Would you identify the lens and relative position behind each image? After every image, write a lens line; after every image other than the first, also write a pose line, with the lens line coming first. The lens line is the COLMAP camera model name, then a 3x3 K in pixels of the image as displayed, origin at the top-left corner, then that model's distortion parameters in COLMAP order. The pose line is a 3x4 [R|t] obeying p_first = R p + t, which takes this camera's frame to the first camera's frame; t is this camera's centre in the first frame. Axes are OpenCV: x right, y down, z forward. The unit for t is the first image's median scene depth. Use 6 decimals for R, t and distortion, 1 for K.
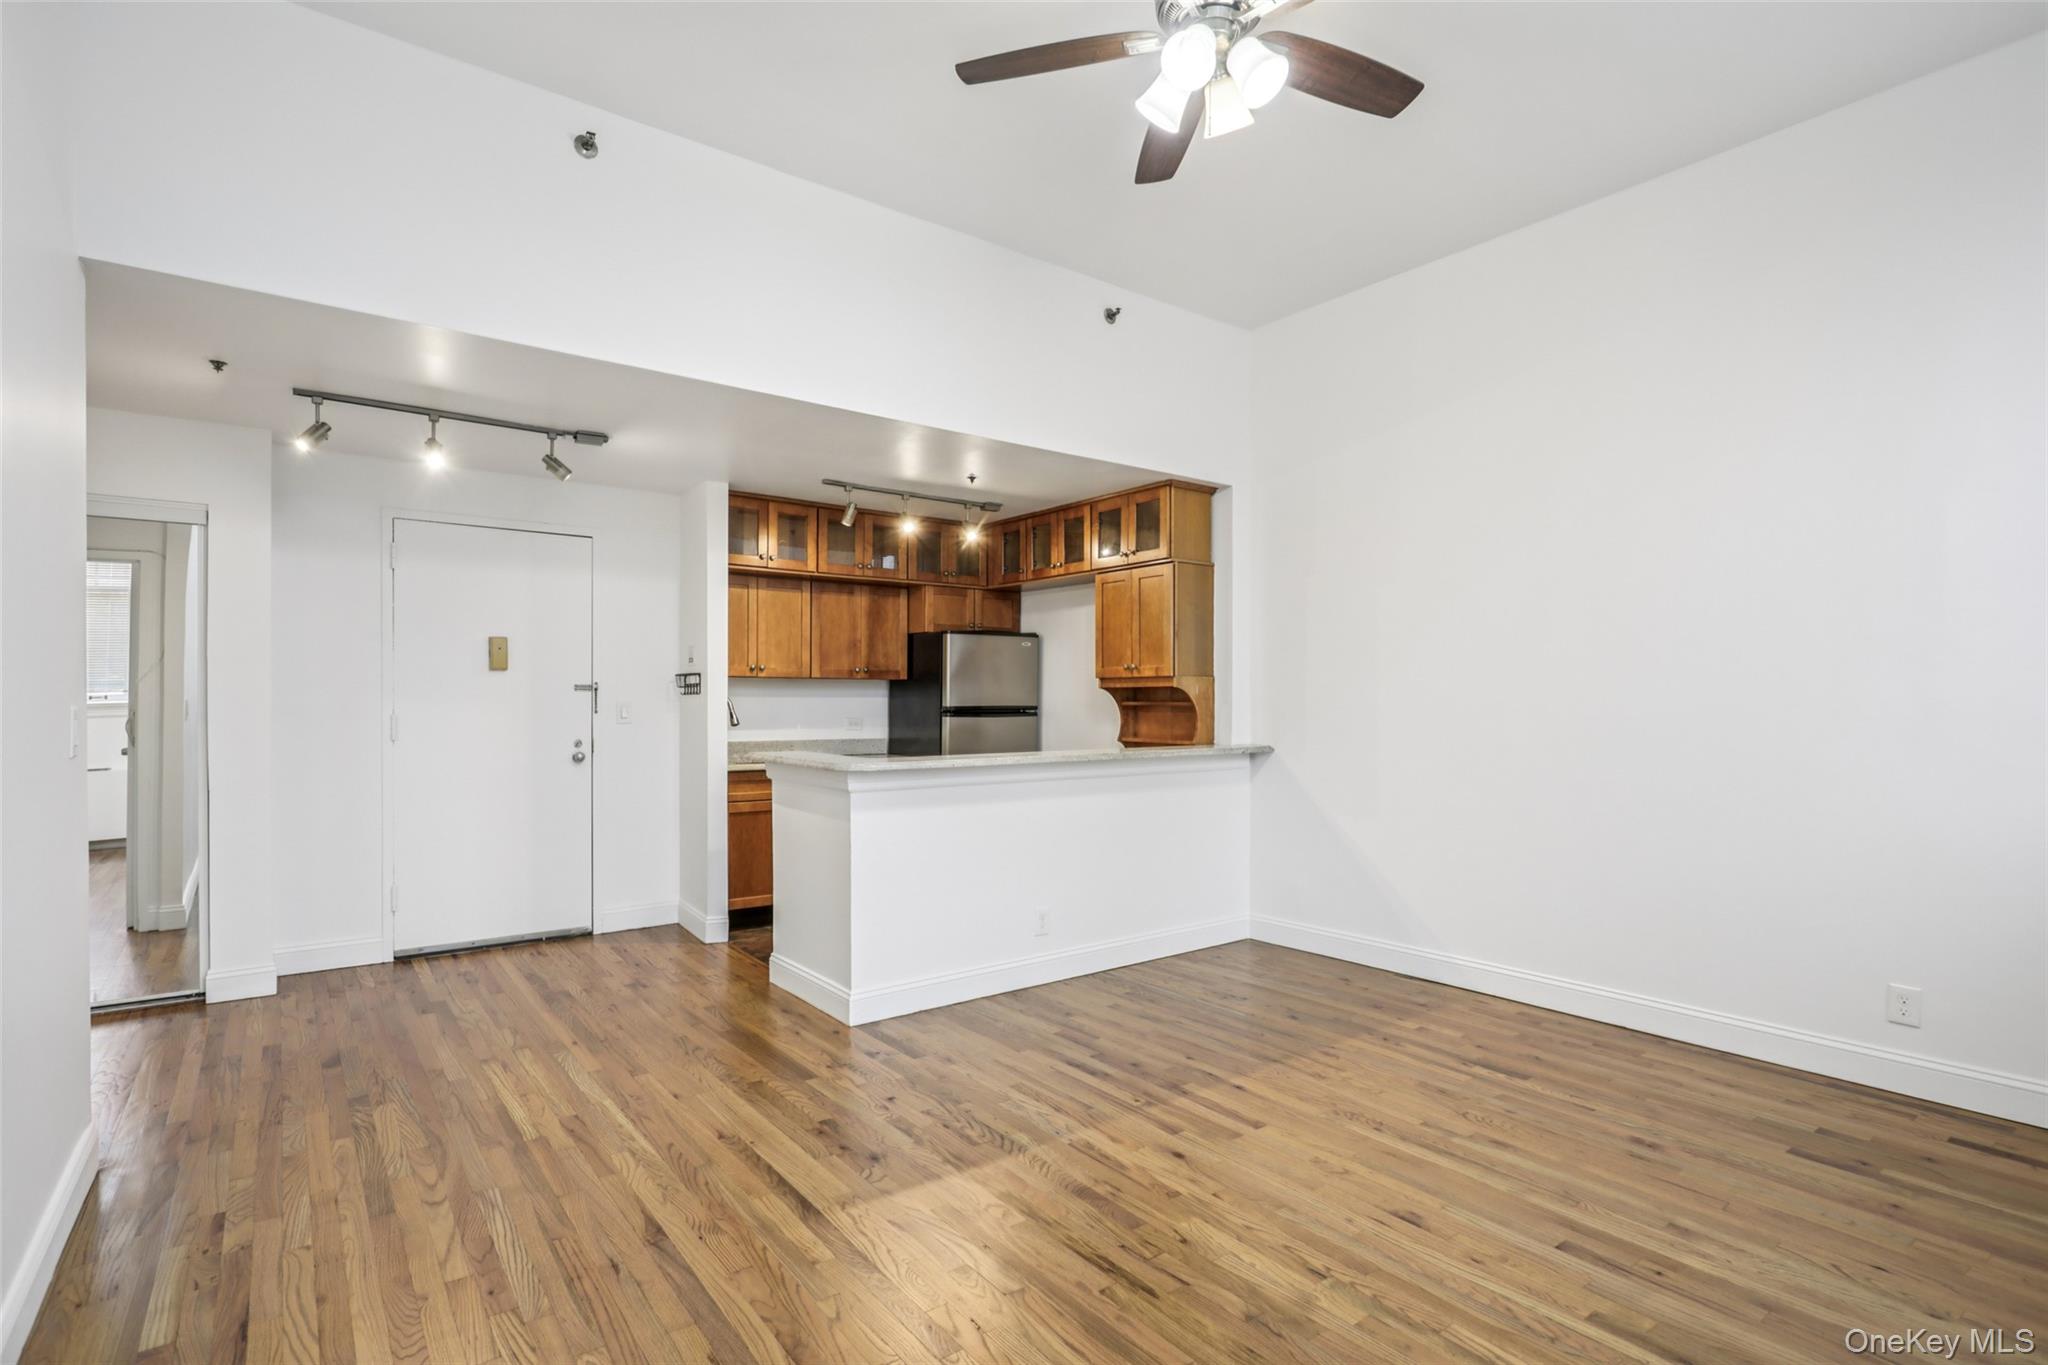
lens RADIAL K [[992.6, 0, 1017.9], [0, 992.6, 713.0], [0, 0, 1]] dist [-0.001481, -0.000303]
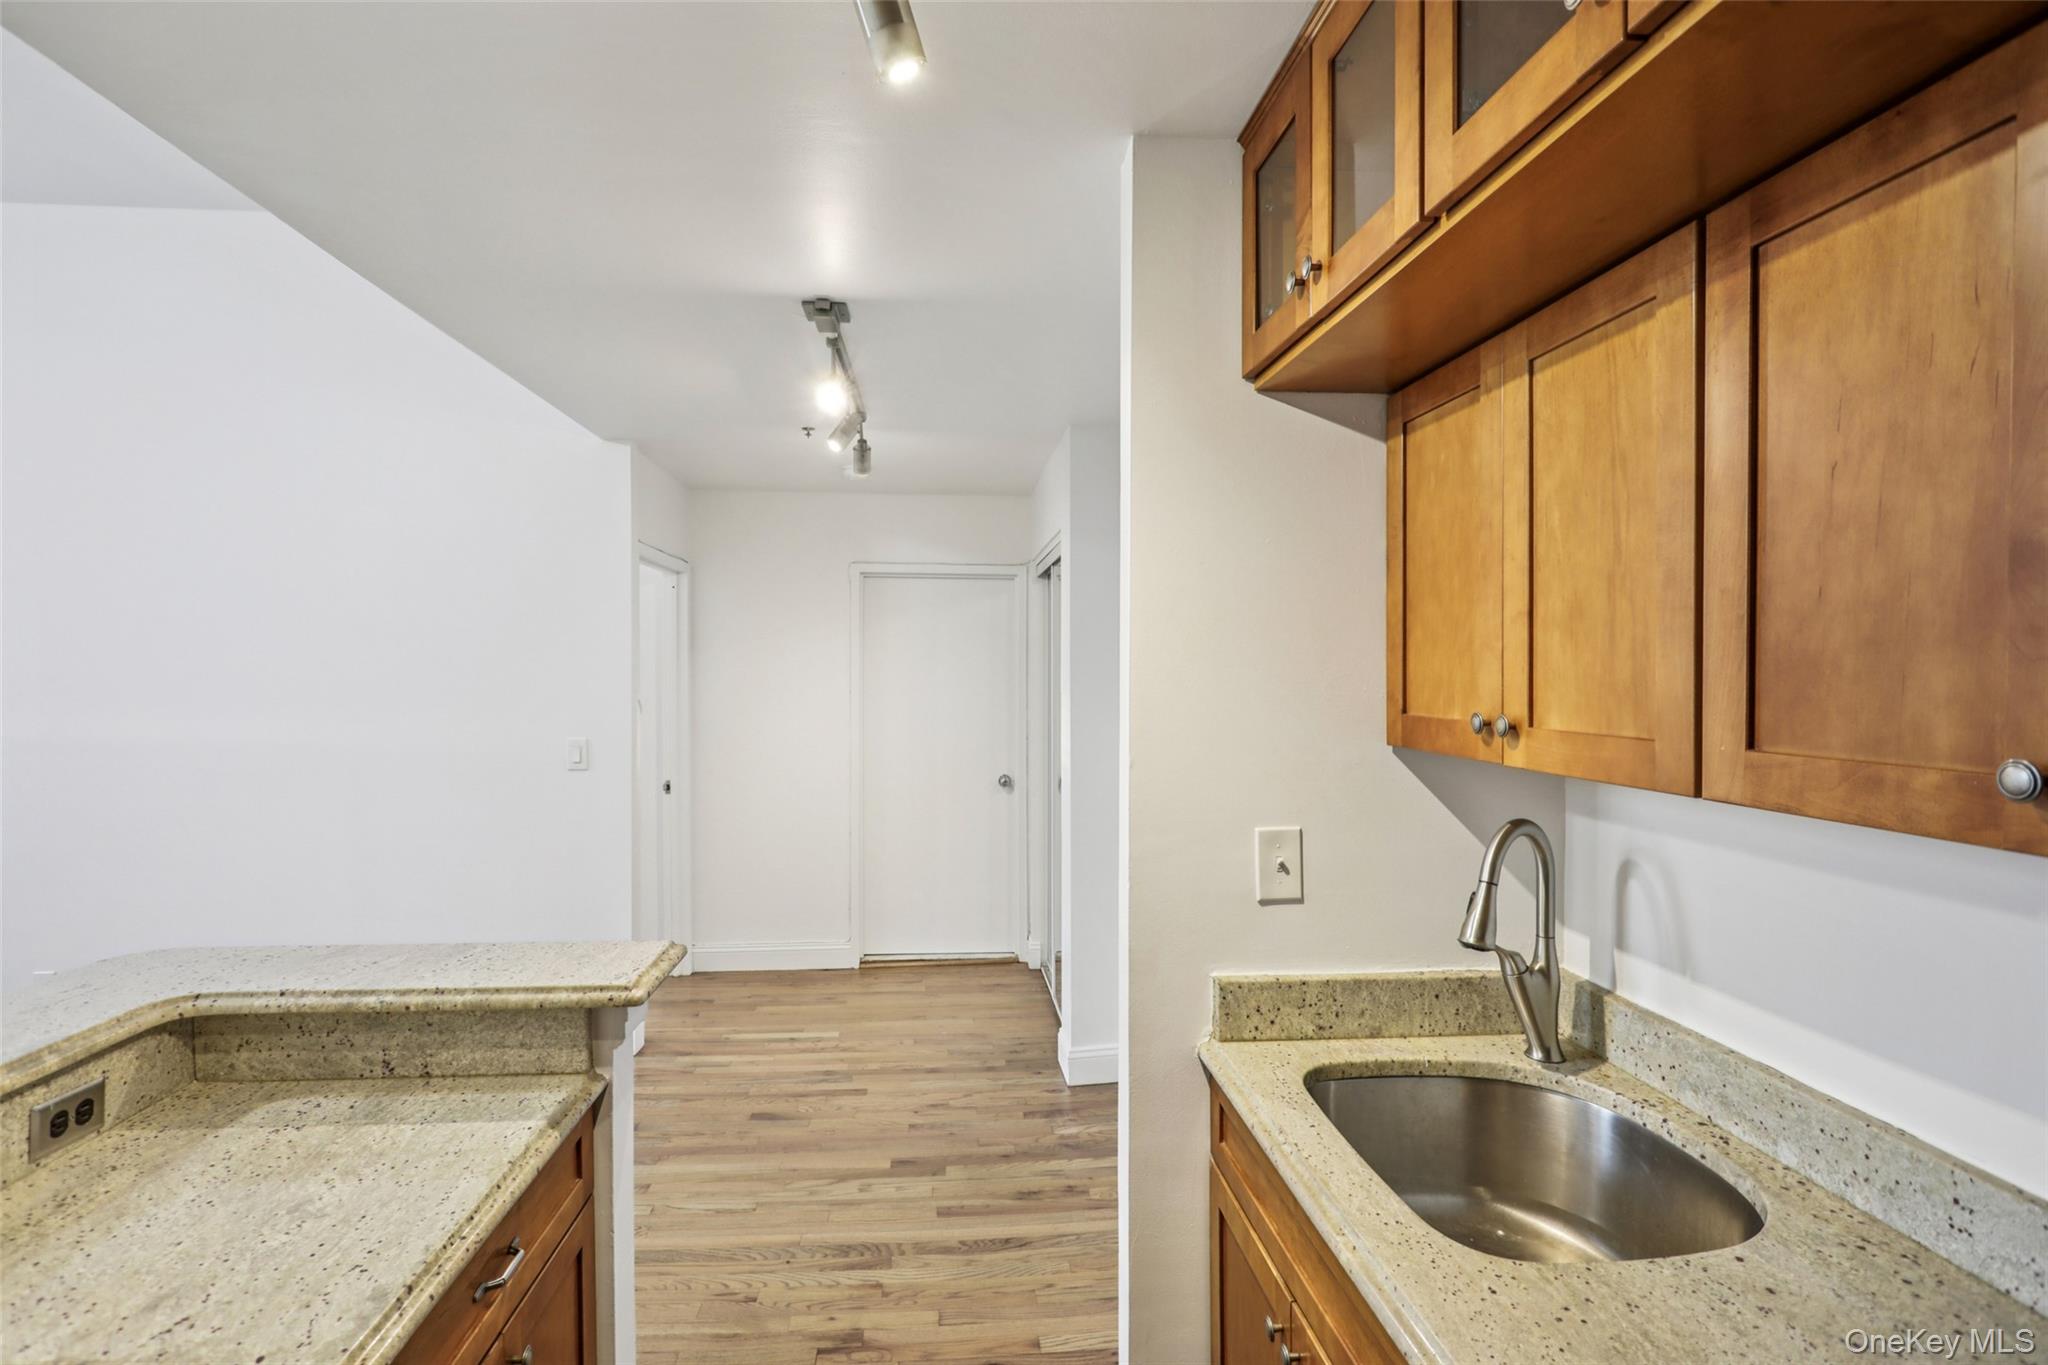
lens RADIAL K [[992.6, 0, 1012.2], [0, 992.6, 679.7], [0, 0, 1]] dist [-0.001481, -0.000303]
pose [[-0.548305, 0.007831, -0.836242, -0.007727], [-0.013925, 0.999732, 0.018492, -0.063255], [0.836162, 0.021783, -0.548049, 1.106423]]
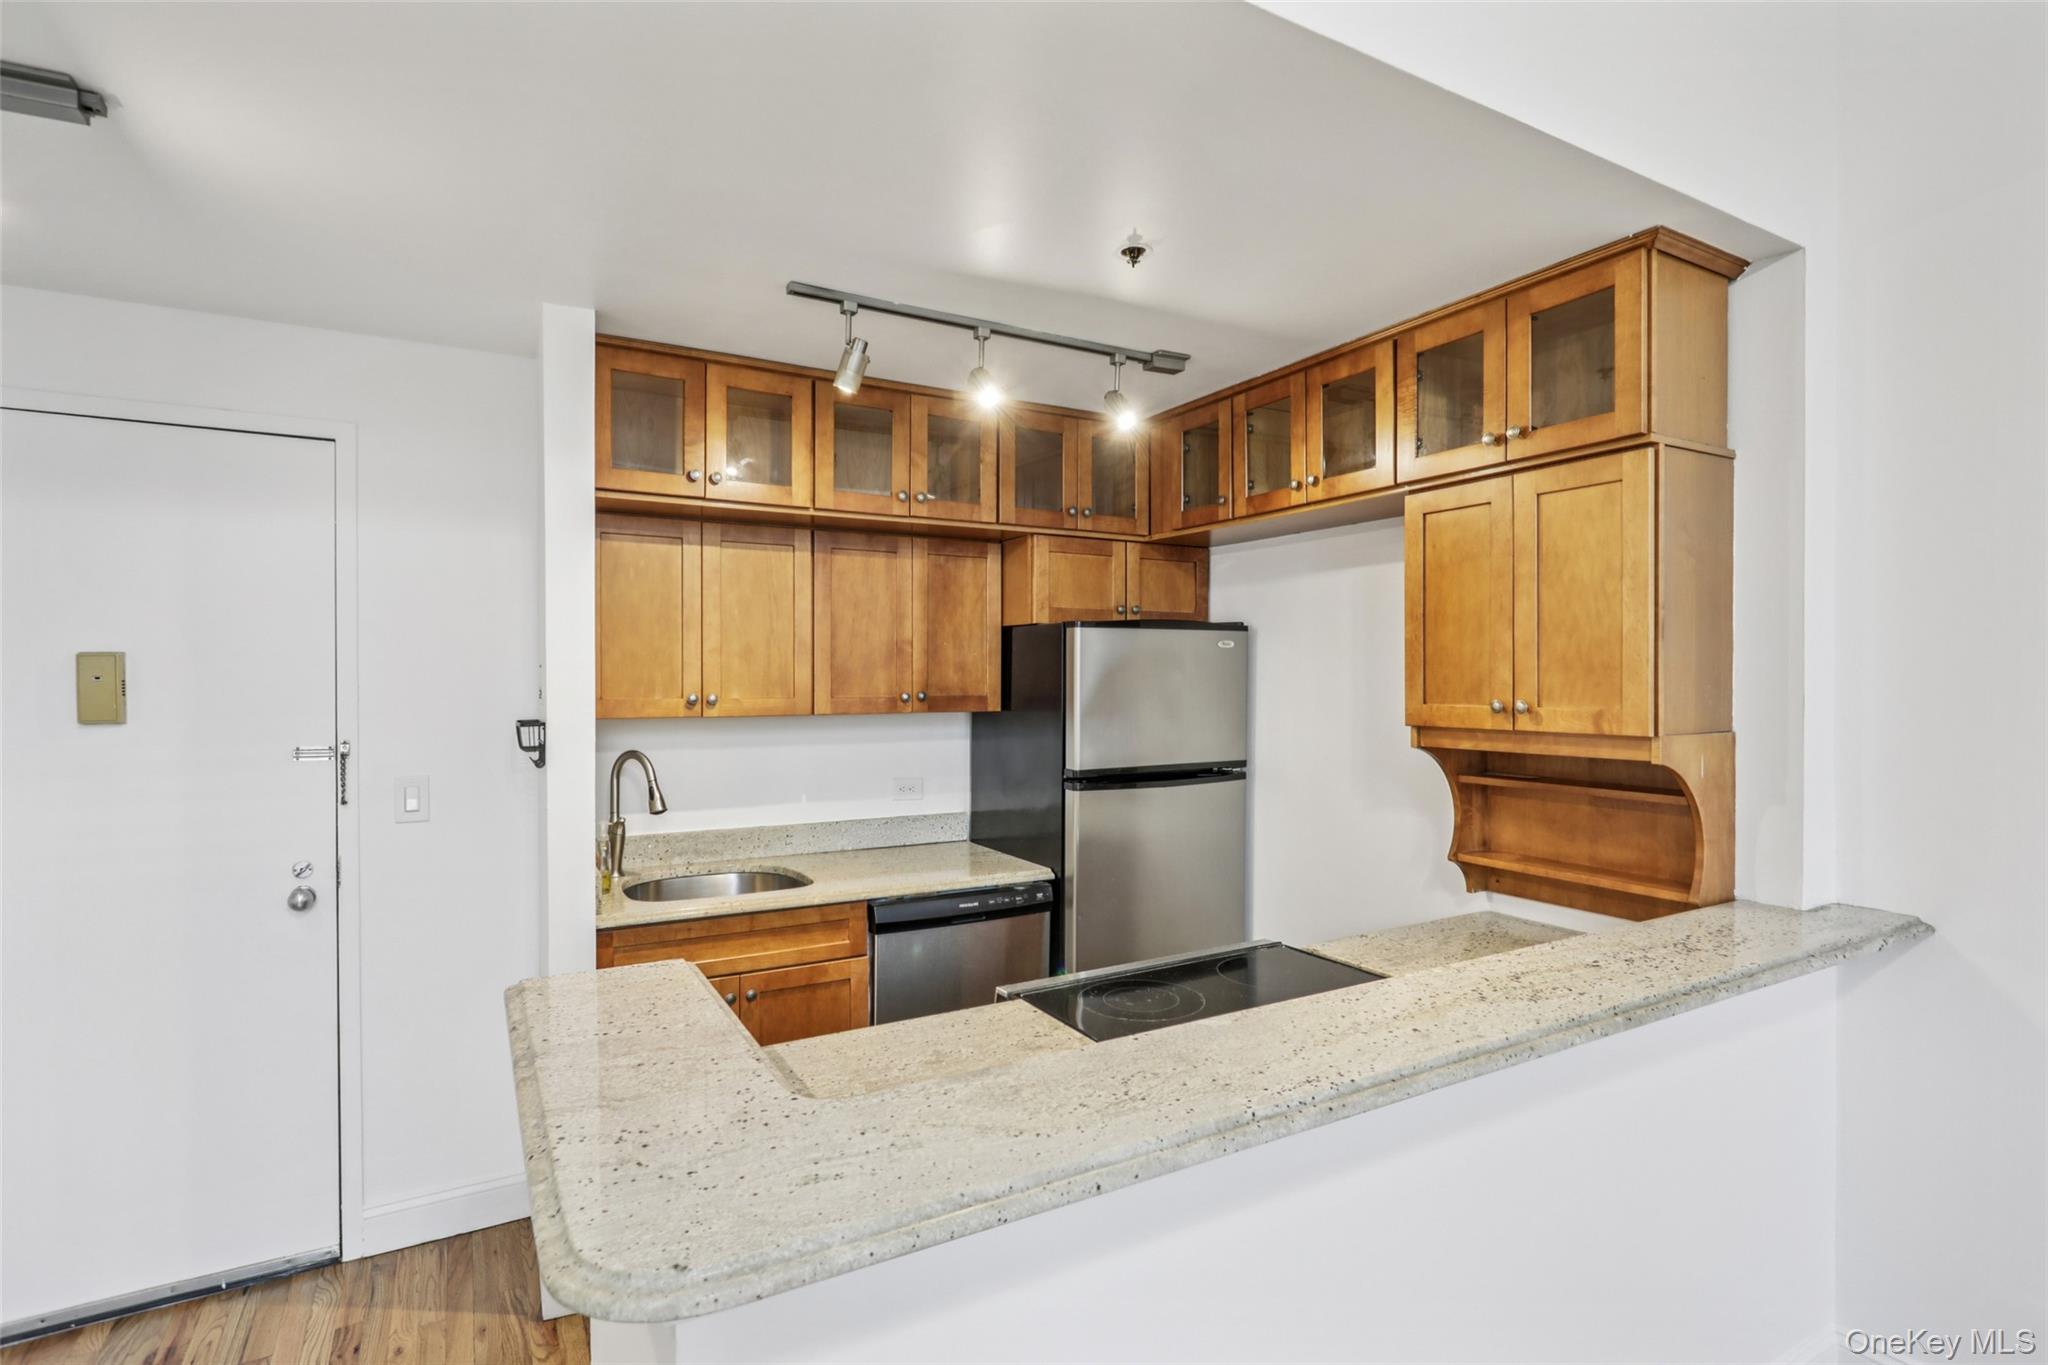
lens RADIAL K [[992.6, 0, 997.5], [0, 992.6, 679.3], [0, 0, 1]] dist [-0.001481, -0.000303]
pose [[0.988783, -0.001959, -0.149344, -0.039150], [0.000267, 0.999936, -0.011350, -0.053812], [0.149356, 0.011183, 0.988720, 0.556898]]
